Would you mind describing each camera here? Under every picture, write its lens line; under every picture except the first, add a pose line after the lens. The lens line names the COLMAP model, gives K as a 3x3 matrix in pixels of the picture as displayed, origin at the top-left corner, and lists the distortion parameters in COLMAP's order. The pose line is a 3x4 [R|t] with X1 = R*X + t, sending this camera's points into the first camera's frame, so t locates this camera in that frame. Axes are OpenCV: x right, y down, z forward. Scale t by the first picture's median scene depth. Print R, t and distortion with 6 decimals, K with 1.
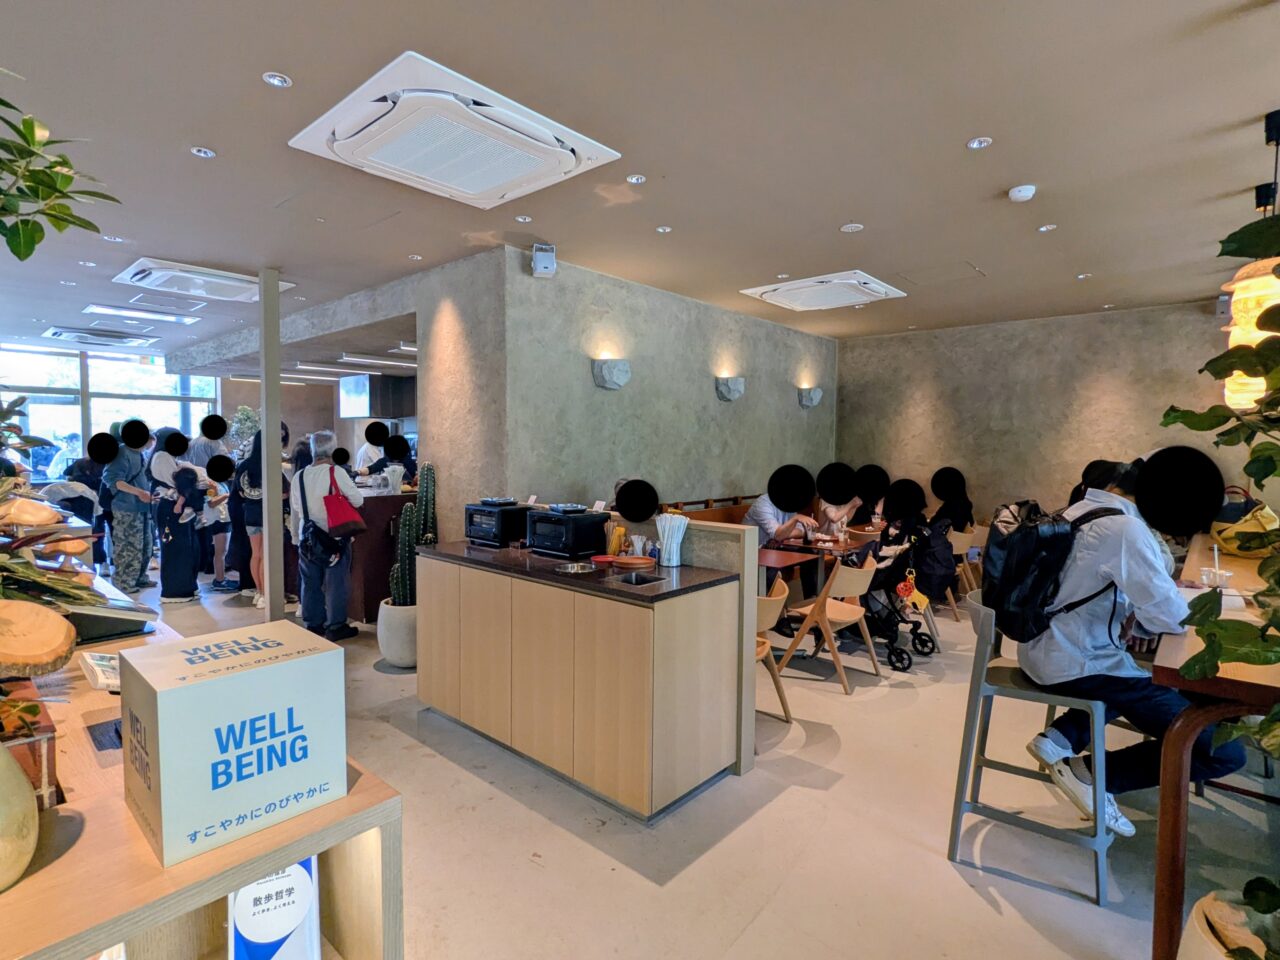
lens RADIAL K [[651.3, 0, 640.0], [0, 651.3, 480.0], [0, 0, 1]] dist [-0.000635, -0.000376]
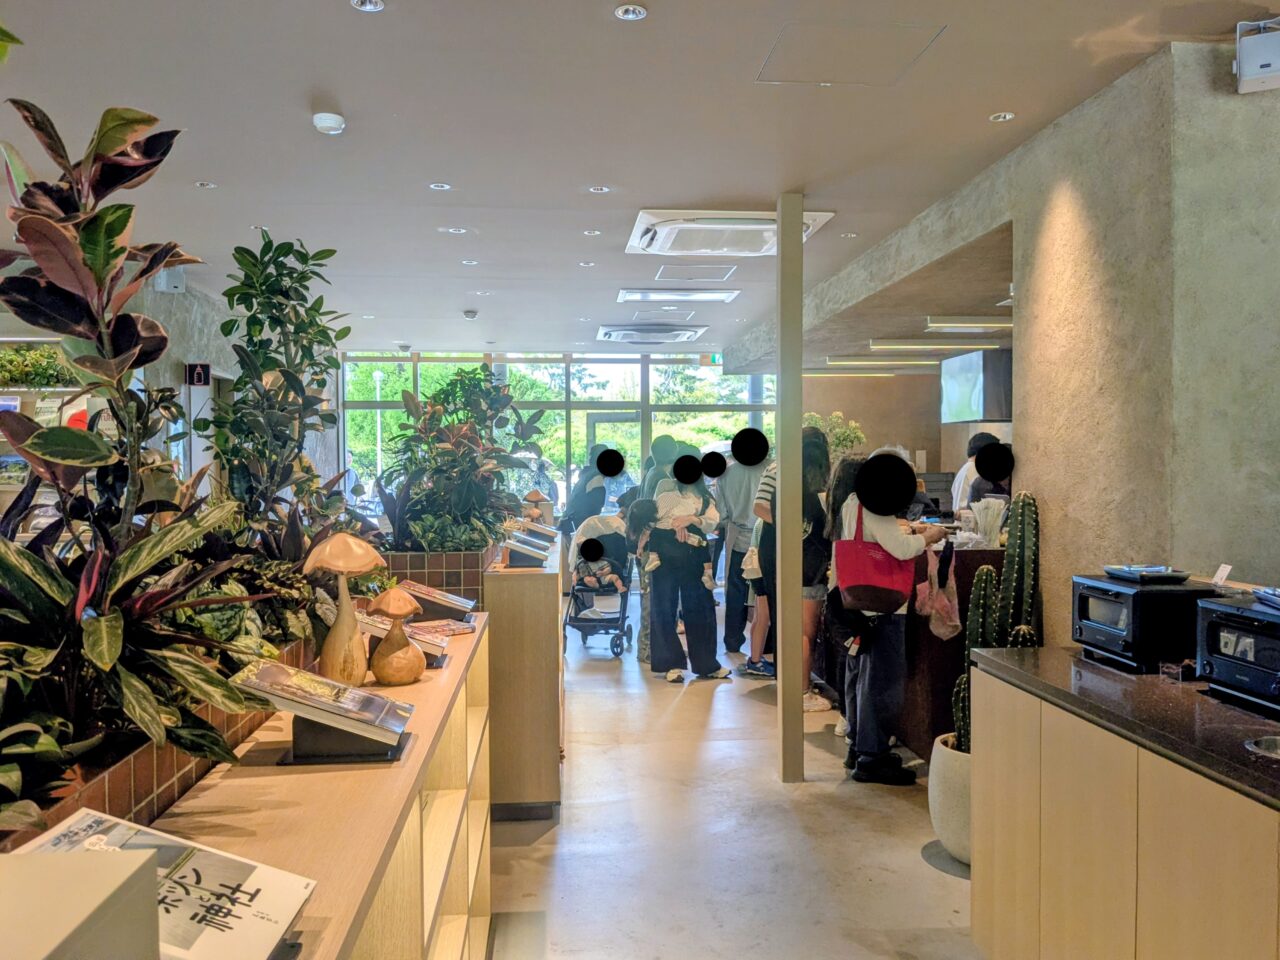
lens RADIAL K [[1025.9, 0, 642.5], [0, 1025.9, 502.3], [0, 0, 1]] dist [-0.004239, -0.019340]
pose [[0.731105, 0.006807, -0.682231, 0.023296], [-0.019975, 0.999735, -0.011432, -0.002928], [0.681972, 0.021985, 0.731048, 0.178855]]
